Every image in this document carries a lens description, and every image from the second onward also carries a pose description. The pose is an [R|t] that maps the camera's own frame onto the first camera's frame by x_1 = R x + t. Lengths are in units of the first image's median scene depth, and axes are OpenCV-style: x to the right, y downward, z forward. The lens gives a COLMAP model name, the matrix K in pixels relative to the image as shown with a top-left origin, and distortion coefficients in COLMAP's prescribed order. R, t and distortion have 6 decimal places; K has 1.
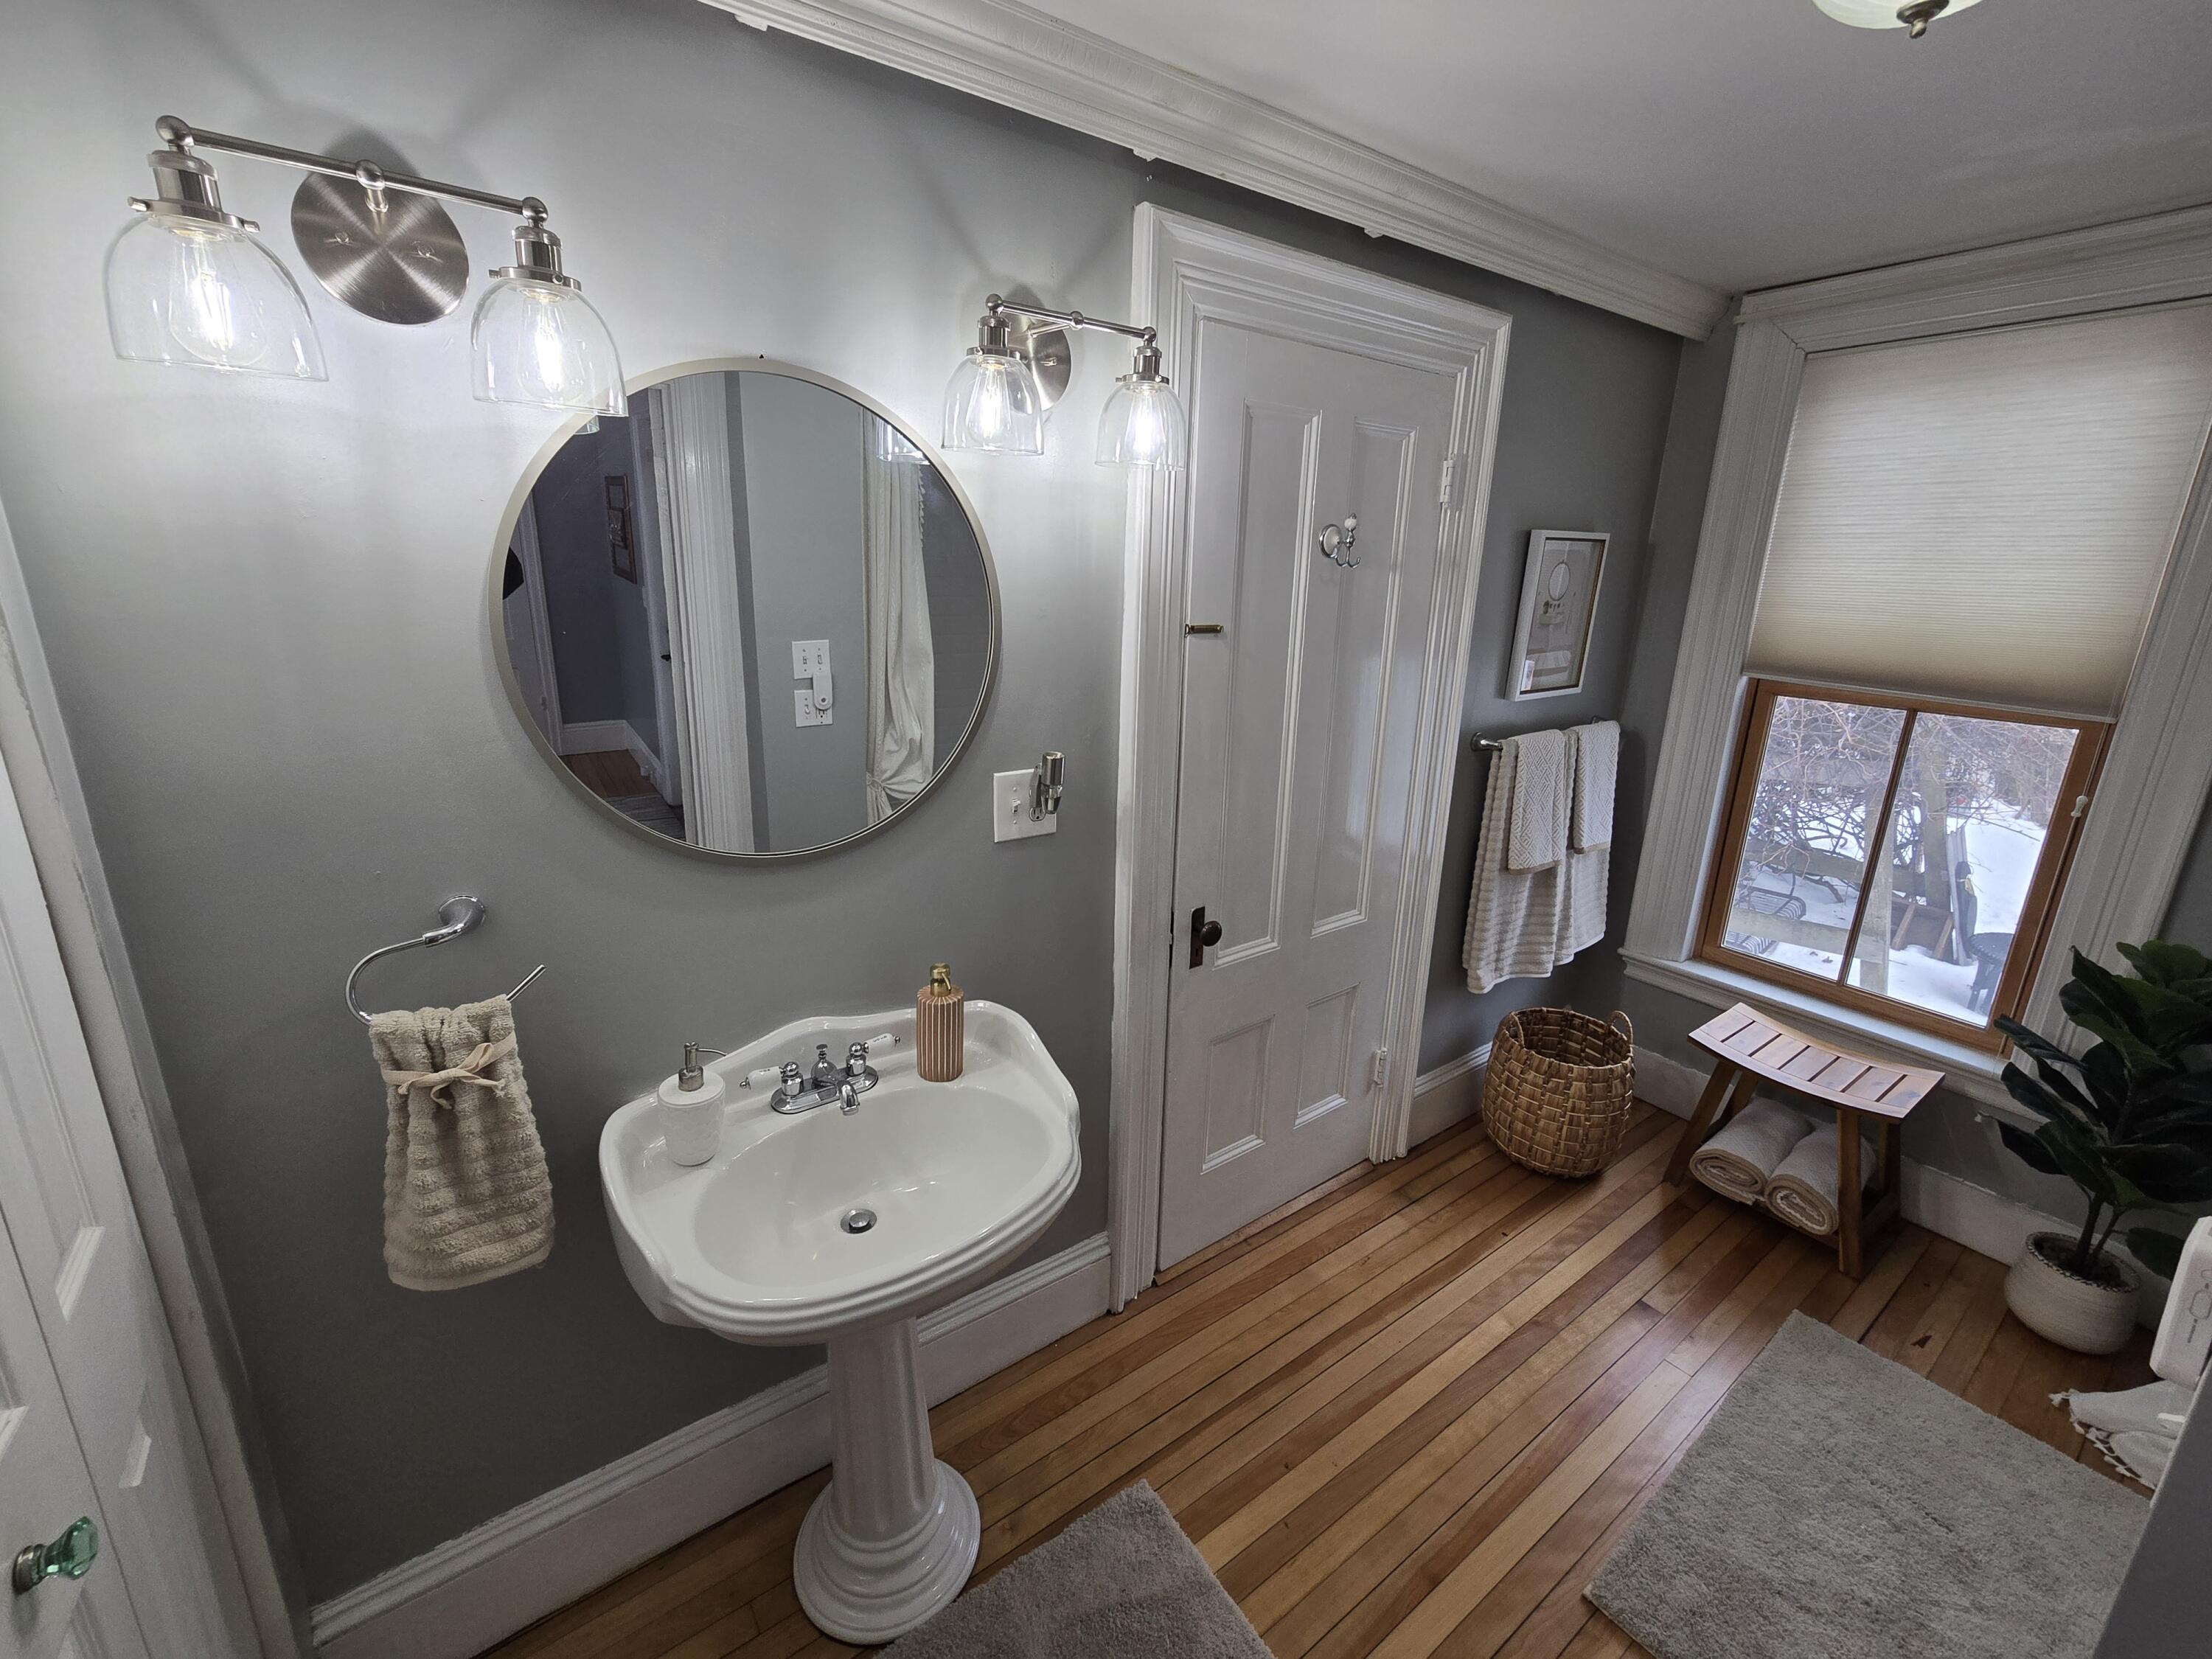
lens RADIAL K [[913.1, 0, 1108.8], [0, 913.1, 817.5], [0, 0, 1]] dist [-0.004582, 0.002470]
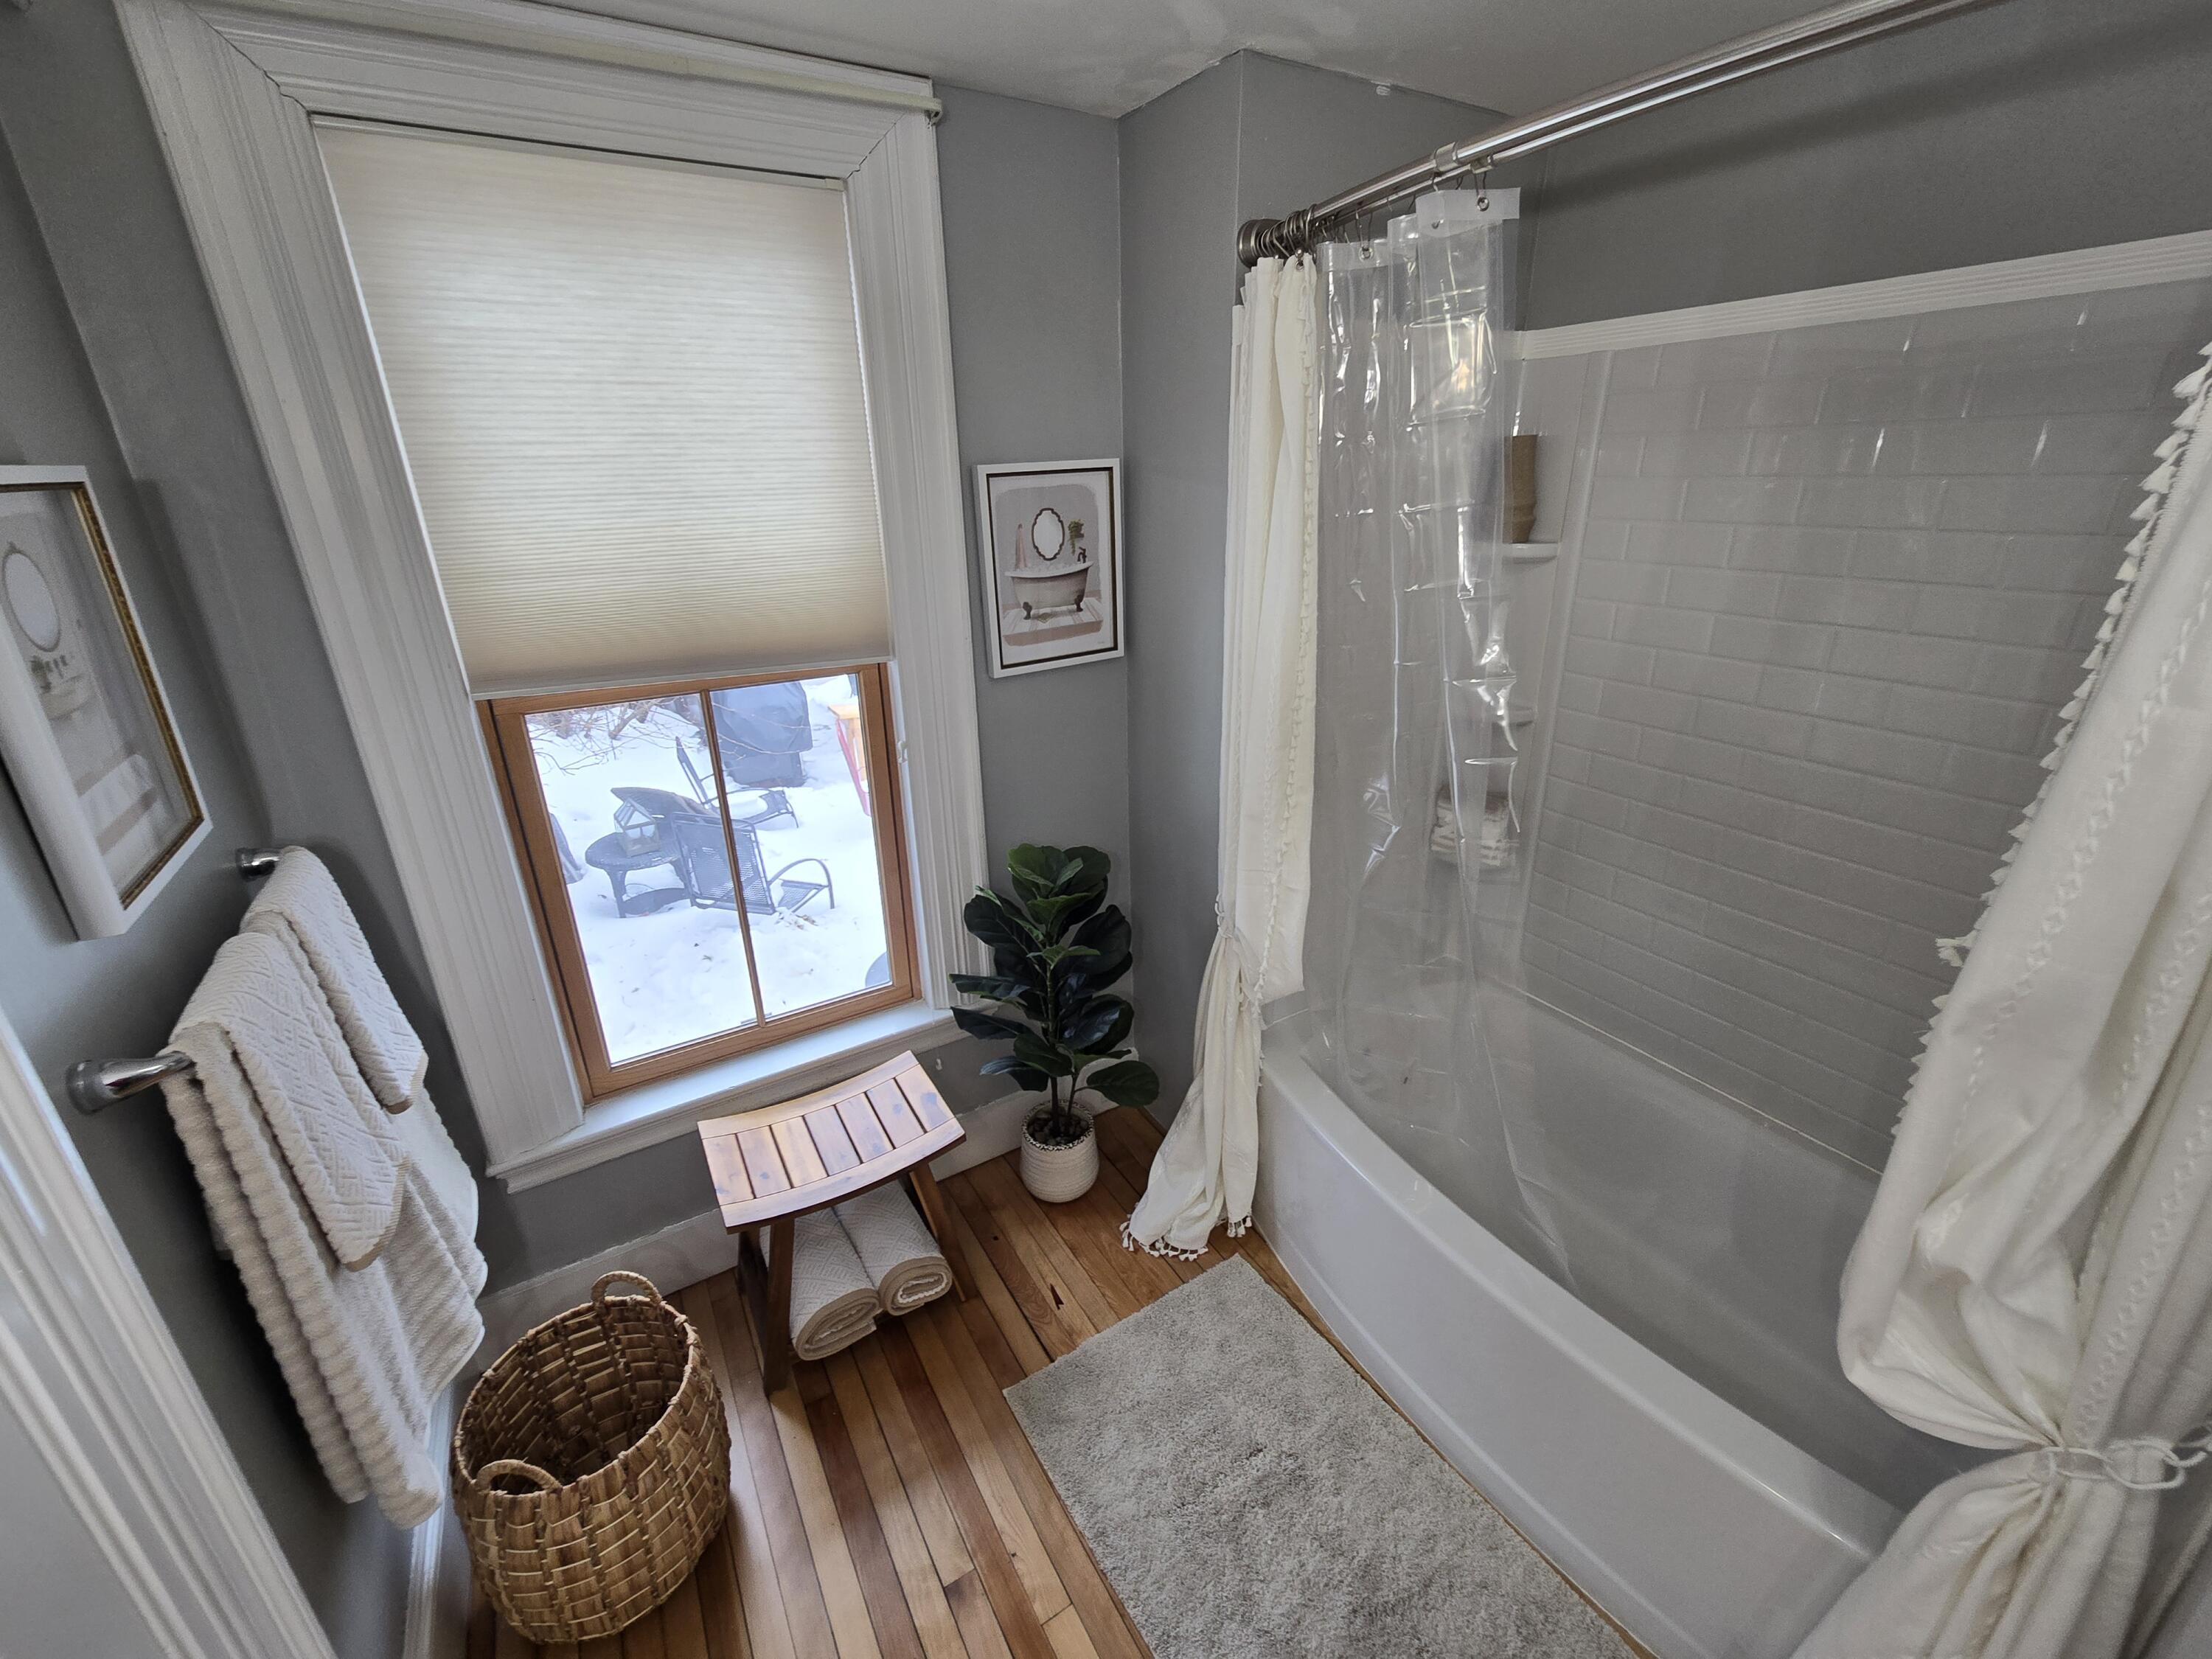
lens RADIAL K [[913.1, 0, 1106.6], [0, 913.1, 813.6], [0, 0, 1]] dist [-0.004582, 0.002470]
pose [[0.069277, -0.373785, 0.924924, 0.144668], [0.294744, 0.893430, 0.338981, -0.177482], [-0.953062, 0.249133, 0.172065, 0.534822]]
